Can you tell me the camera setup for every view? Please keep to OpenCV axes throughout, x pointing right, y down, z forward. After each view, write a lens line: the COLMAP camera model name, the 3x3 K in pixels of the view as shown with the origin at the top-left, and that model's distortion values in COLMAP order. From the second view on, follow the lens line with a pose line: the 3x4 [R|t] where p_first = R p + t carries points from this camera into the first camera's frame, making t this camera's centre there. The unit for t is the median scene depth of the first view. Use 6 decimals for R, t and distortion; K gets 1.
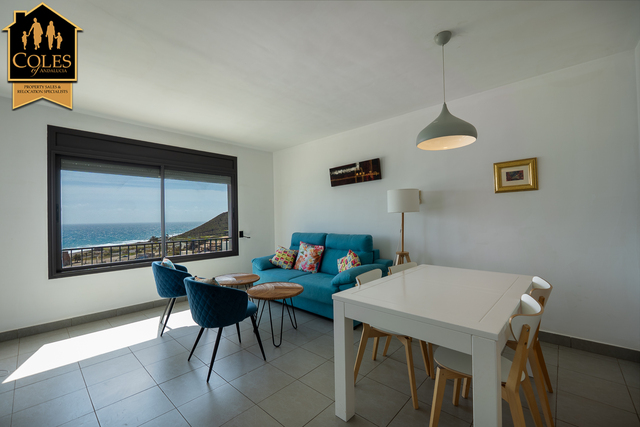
lens RADIAL K [[275.0, 0, 320.0], [0, 275.0, 213.5], [0, 0, 1]] dist [0.001540, 0.000197]
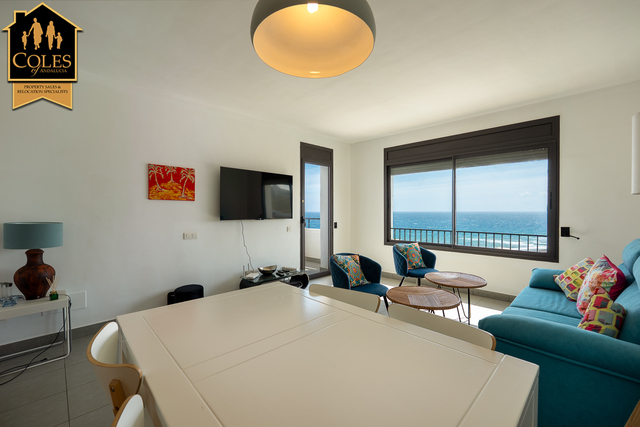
lens RADIAL K [[275.0, 0, 320.0], [0, 275.0, 213.5], [0, 0, 1]] dist [0.001540, 0.000197]
pose [[-0.039713, 0.025647, -0.998882, 0.469625], [0.017960, 0.999527, 0.024950, 0.005401], [0.999050, -0.016949, -0.040155, 0.526620]]
